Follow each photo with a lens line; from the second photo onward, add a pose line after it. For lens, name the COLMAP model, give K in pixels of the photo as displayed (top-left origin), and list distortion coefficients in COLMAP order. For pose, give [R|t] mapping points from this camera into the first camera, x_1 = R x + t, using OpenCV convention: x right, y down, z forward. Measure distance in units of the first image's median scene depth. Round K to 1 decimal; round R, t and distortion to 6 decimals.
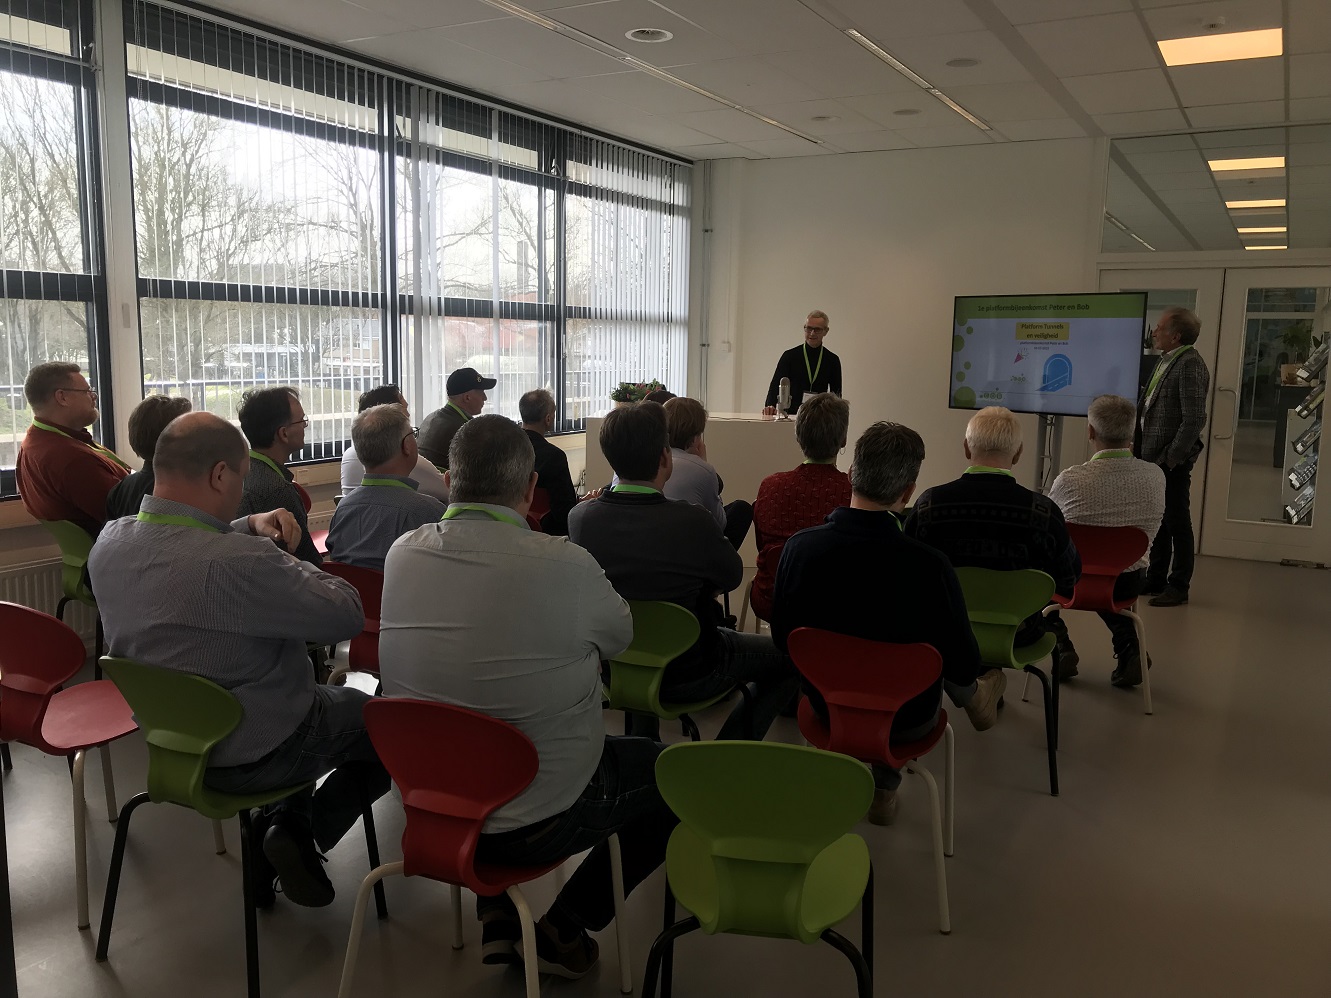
lens RADIAL K [[1095.3, 0, 656.3], [0, 1095.3, 487.5], [0, 0, 1]] dist [0.025680, -0.010976]
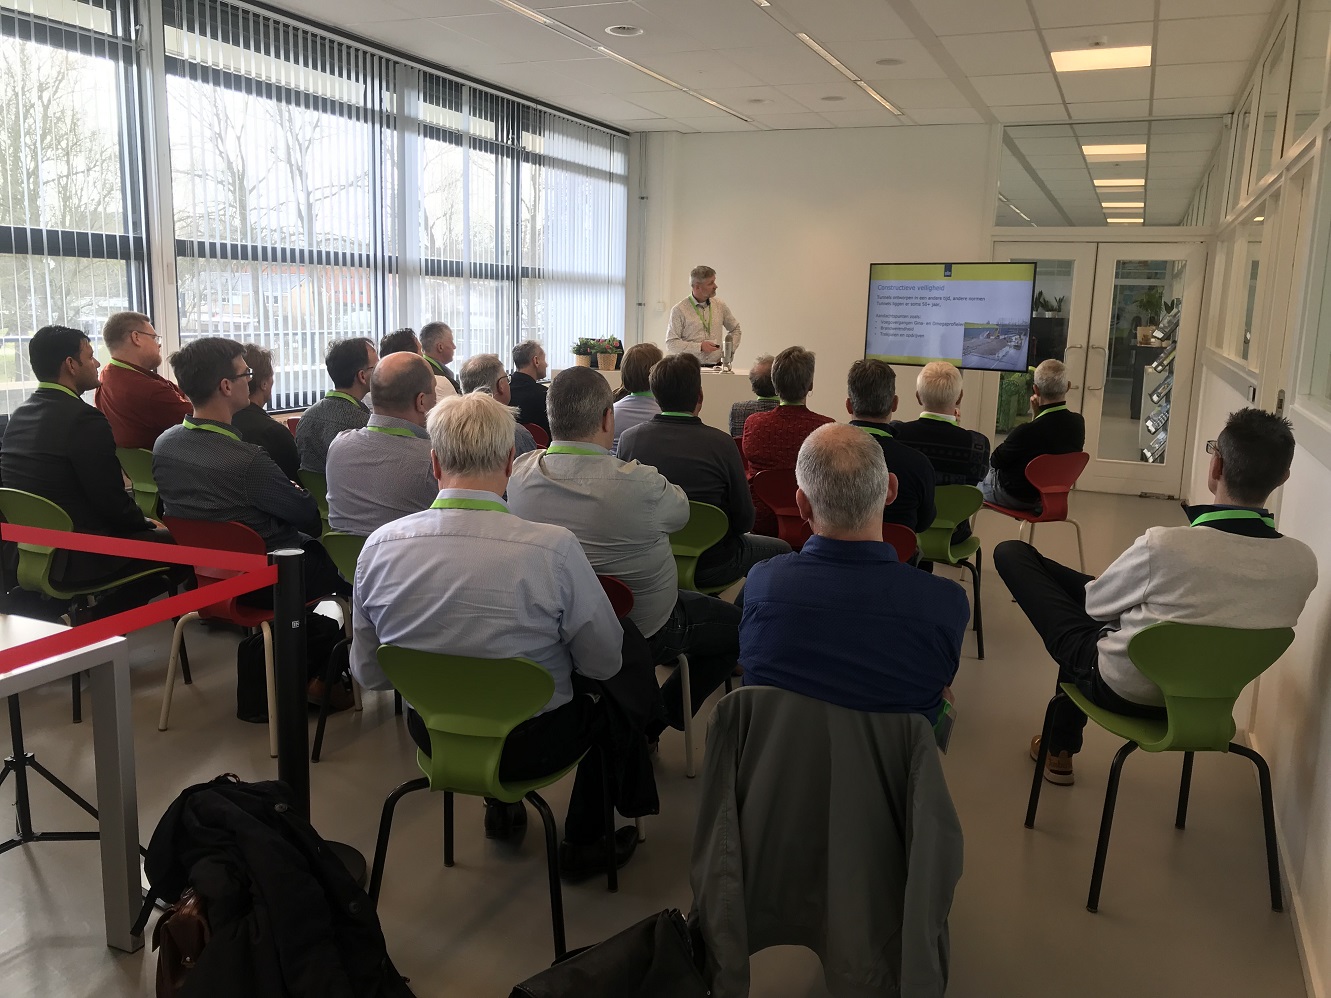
lens RADIAL K [[1095.3, 0, 656.3], [0, 1095.3, 487.5], [0, 0, 1]] dist [0.025680, -0.010976]
pose [[0.994097, -0.007805, 0.108216, -0.071817], [0.003763, 0.999289, 0.037506, 0.013513], [-0.108432, -0.036877, 0.993420, -0.107635]]
